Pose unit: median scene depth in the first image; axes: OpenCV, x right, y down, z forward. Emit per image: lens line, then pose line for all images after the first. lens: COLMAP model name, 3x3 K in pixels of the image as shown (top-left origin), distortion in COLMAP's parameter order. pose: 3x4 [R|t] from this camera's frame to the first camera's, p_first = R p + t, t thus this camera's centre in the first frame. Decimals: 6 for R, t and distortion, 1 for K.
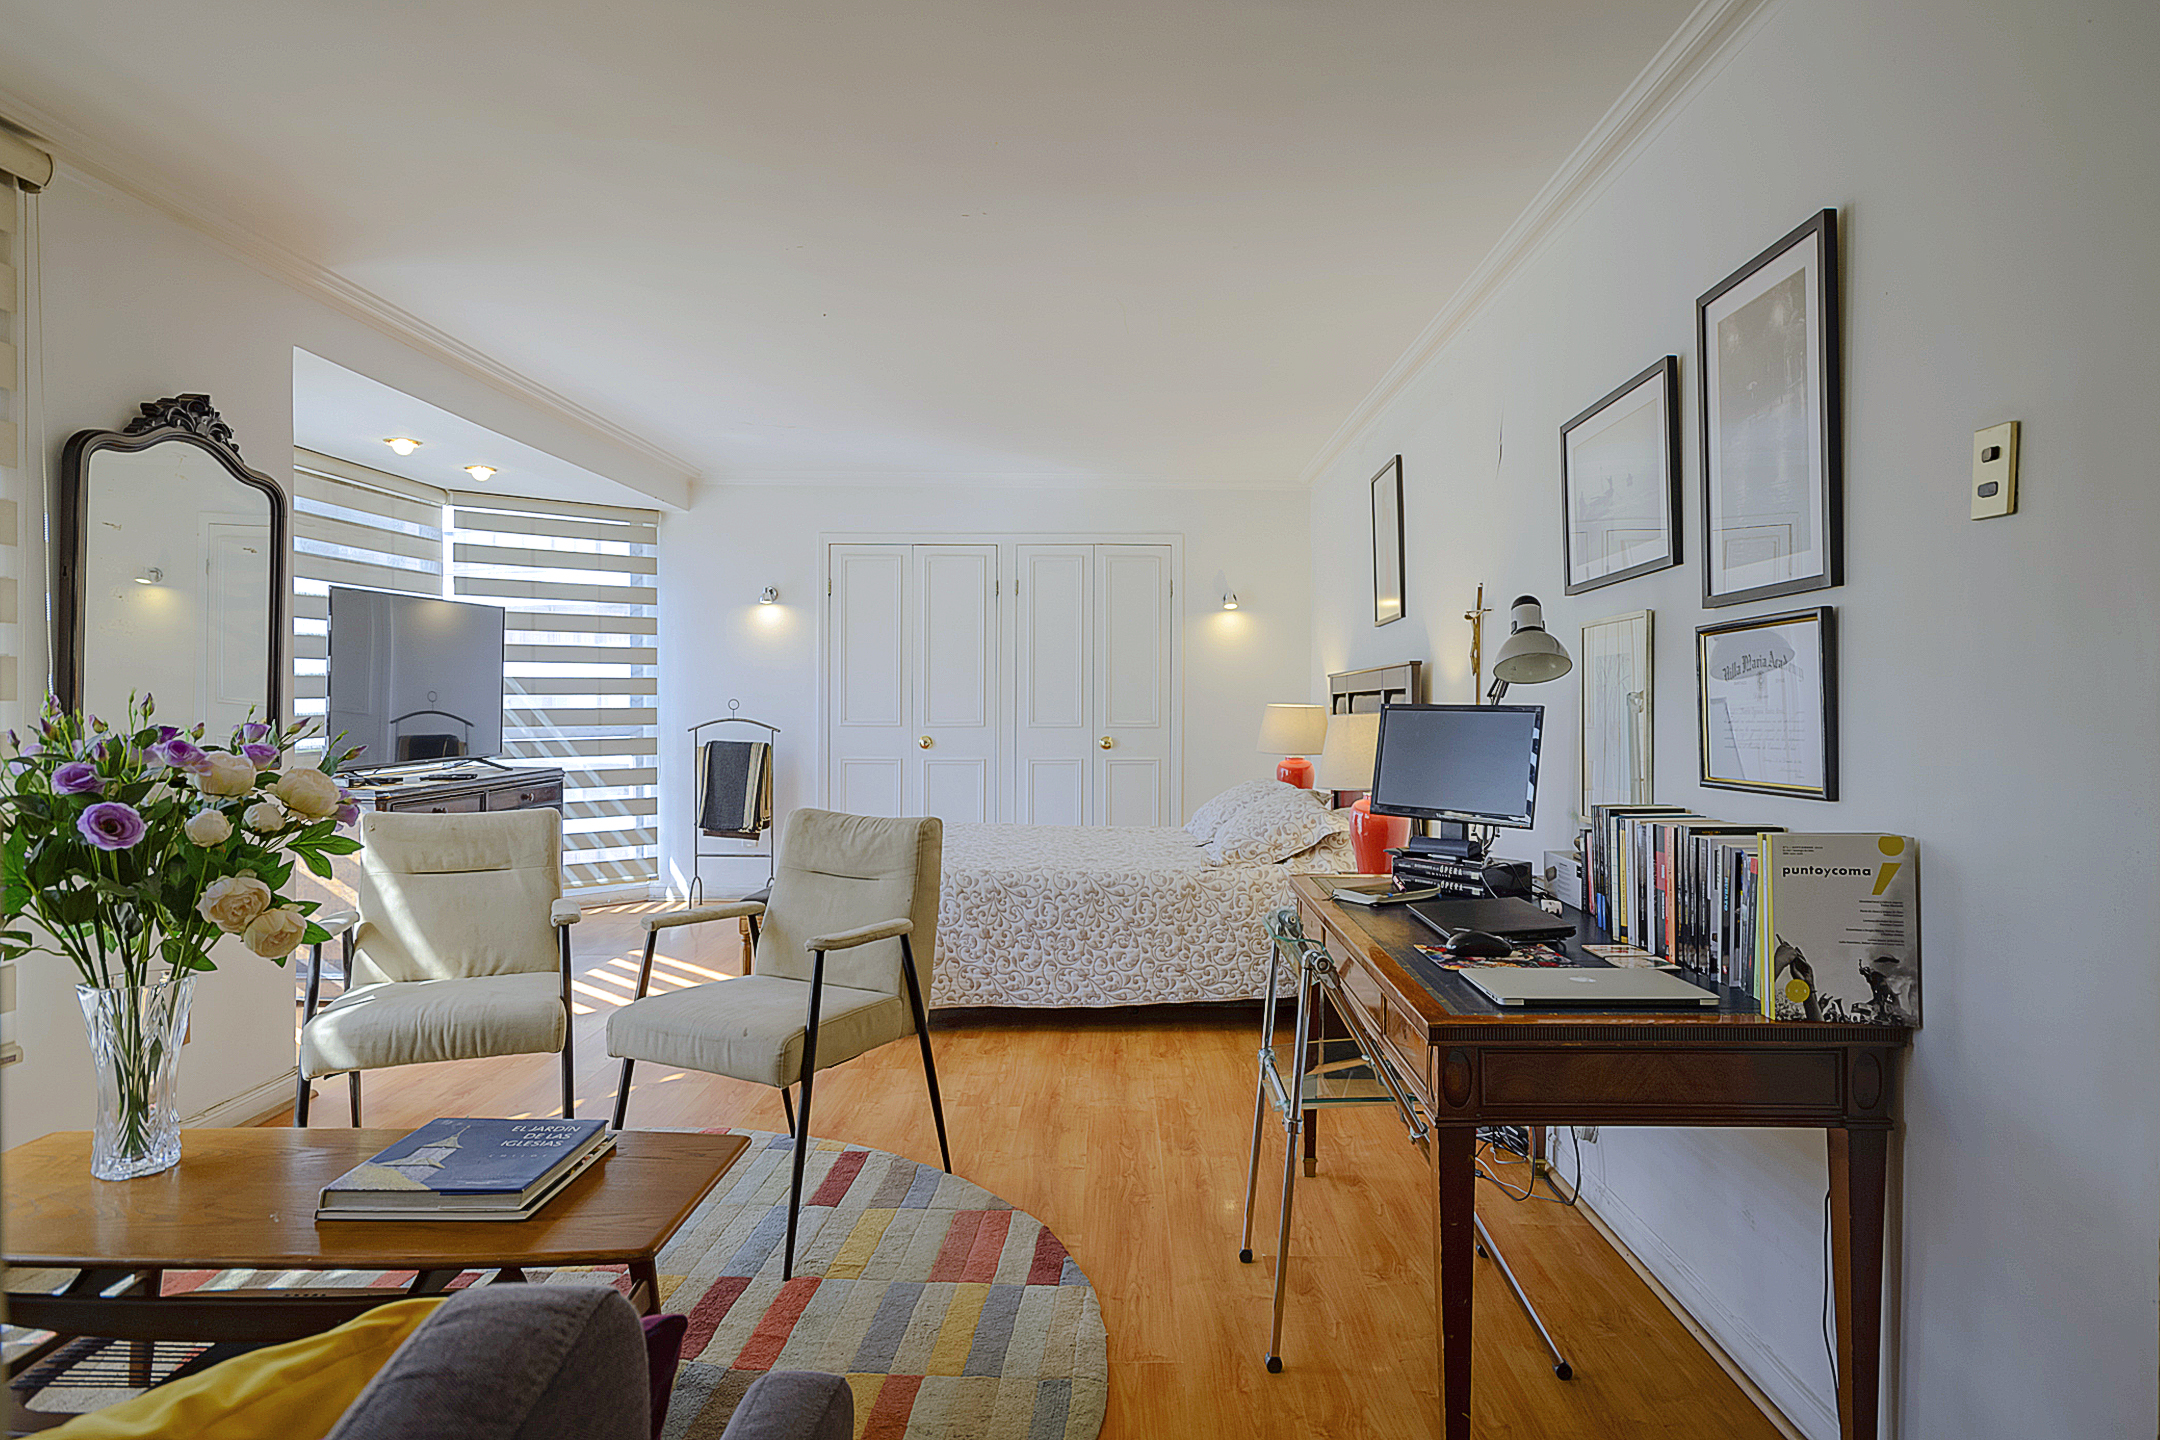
lens RADIAL K [[1273.6, 0, 1079.6], [0, 1273.6, 707.3], [0, 0, 1]] dist [0.016626, 0.002232]
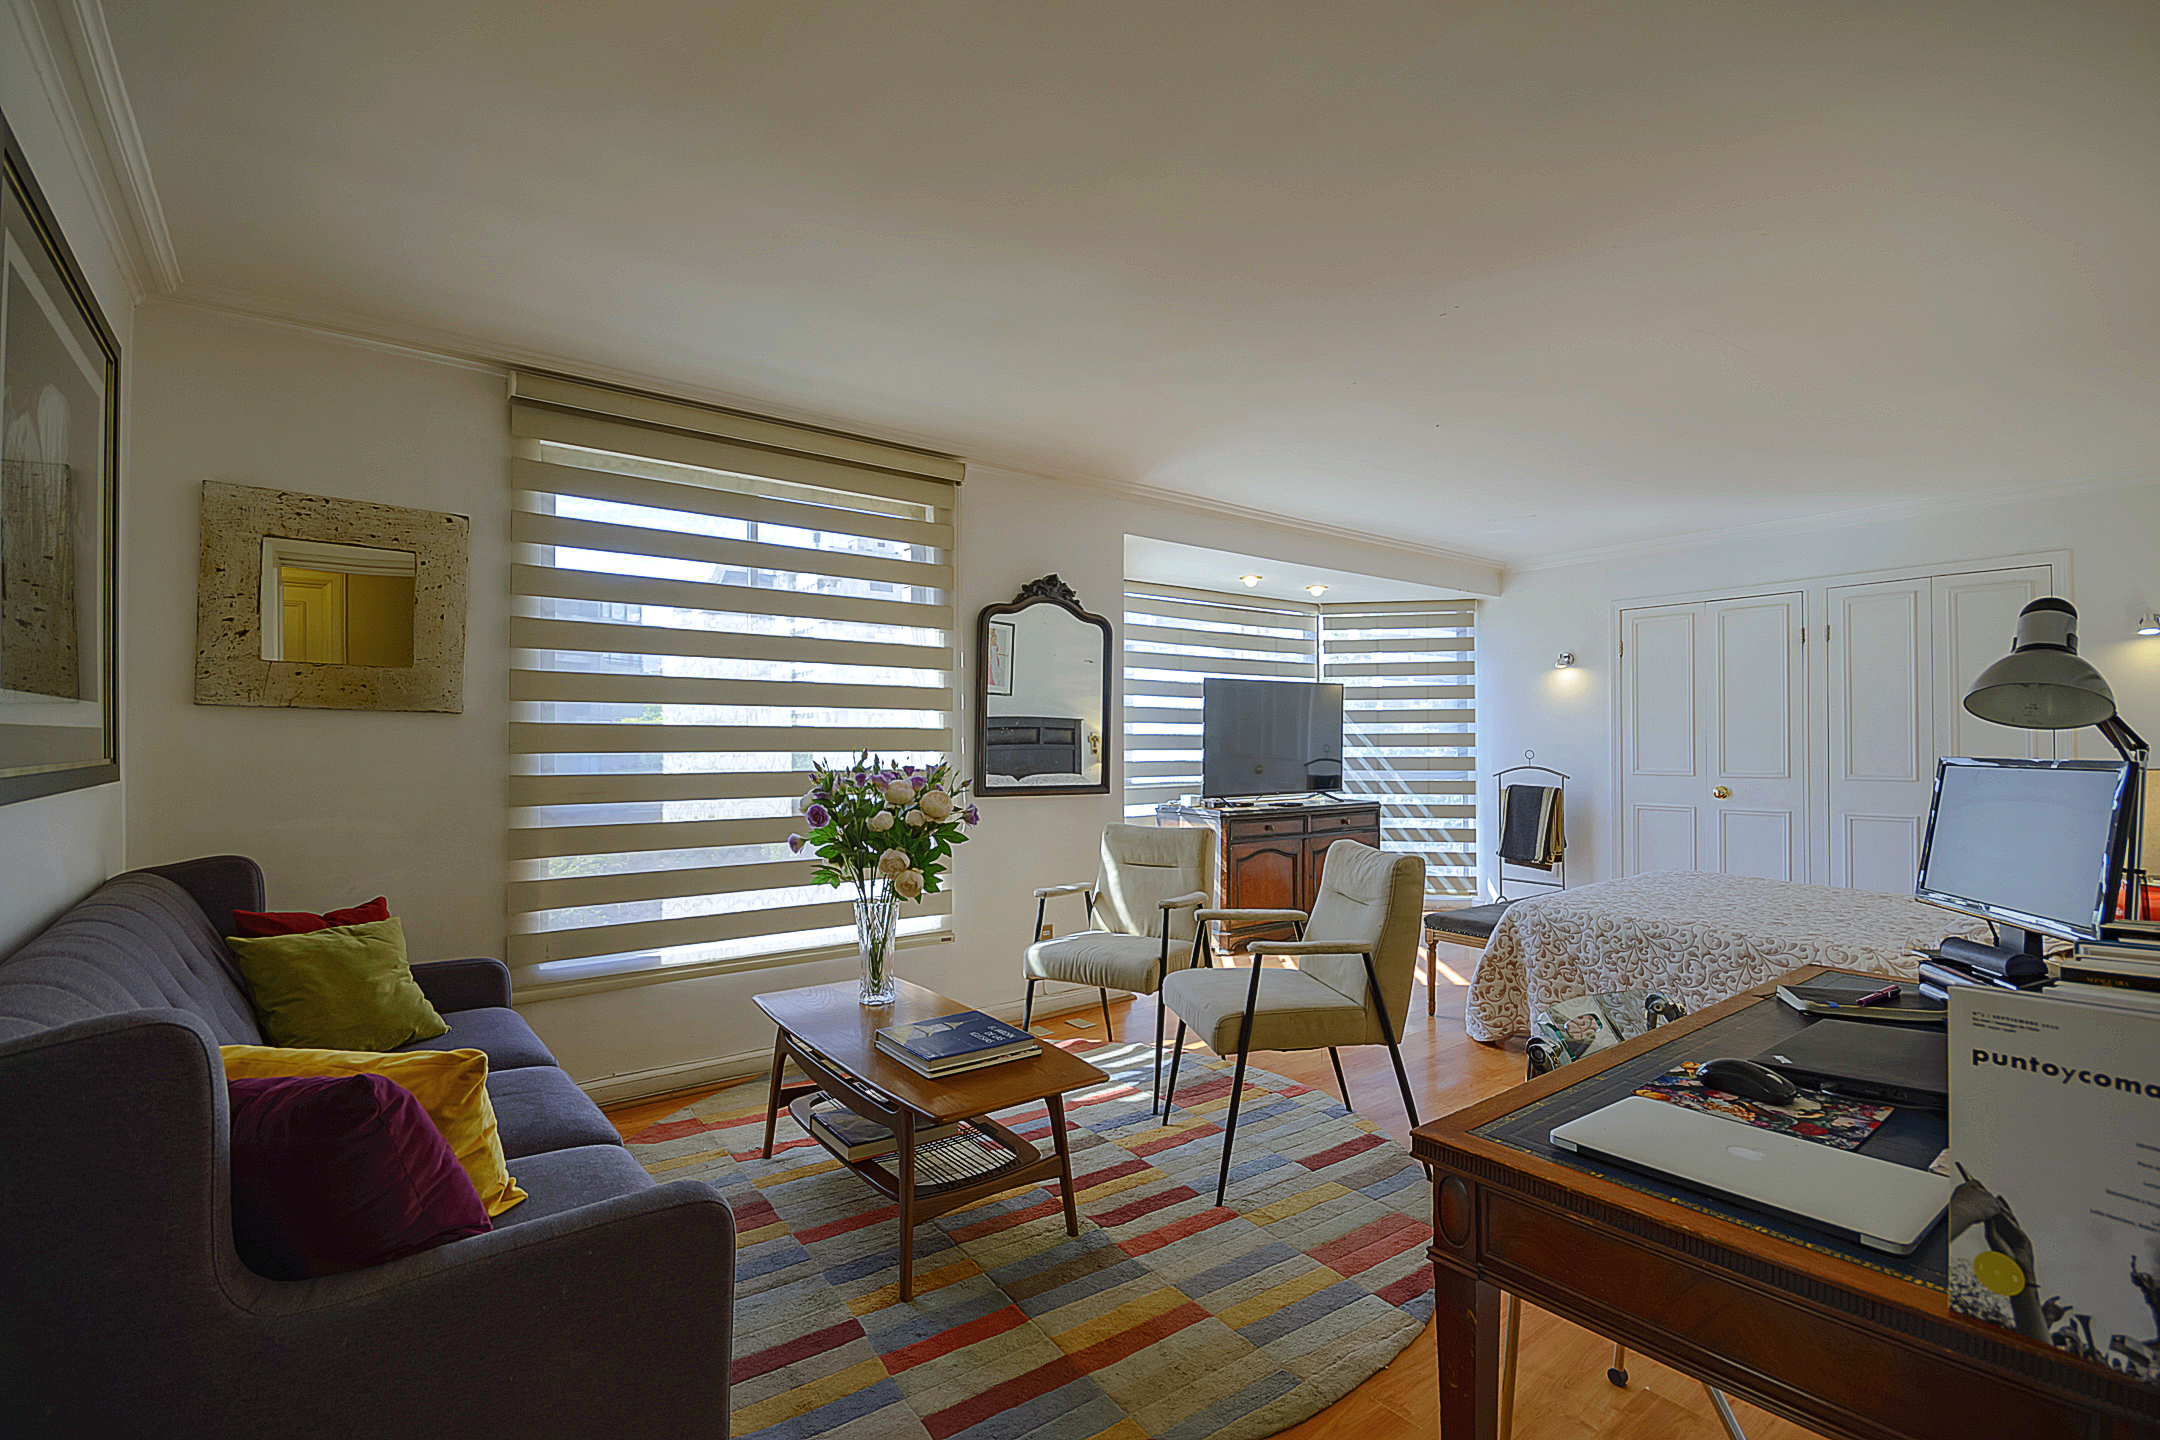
lens RADIAL K [[964.1, 0, 1072.0], [0, 964.1, 731.9], [0, 0, 1]] dist [-0.012751, -0.004621]
pose [[0.606144, -0.015164, -0.795210, 0.202806], [-0.004349, 0.999740, -0.022380, -0.001541], [0.795343, 0.017023, 0.605921, 0.132910]]
